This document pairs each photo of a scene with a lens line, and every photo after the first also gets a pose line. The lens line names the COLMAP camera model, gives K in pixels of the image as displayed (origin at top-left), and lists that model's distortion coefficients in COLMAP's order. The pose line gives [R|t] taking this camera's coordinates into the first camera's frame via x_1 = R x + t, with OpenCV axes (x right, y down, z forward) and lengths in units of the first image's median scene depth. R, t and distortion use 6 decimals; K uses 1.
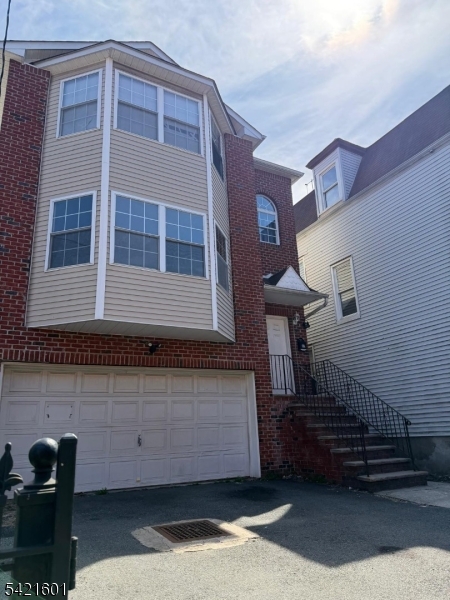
lens RADIAL K [[422.2, 0, 225.0], [0, 422.2, 300.0], [0, 0, 1]] dist [0.070704, -0.105727]
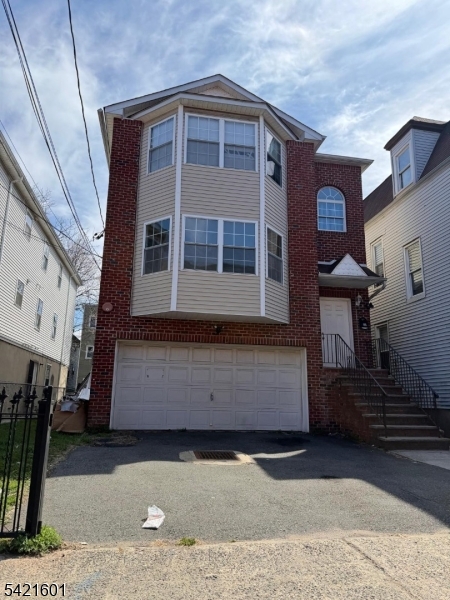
lens RADIAL K [[420.4, 0, 222.8], [0, 420.4, 301.0], [0, 0, 1]] dist [0.154124, -0.316388]
pose [[0.942486, -0.015588, -0.333883, 0.274327], [0.043876, 0.996038, 0.077350, -0.073927], [0.331354, -0.087551, 0.939436, -0.222330]]
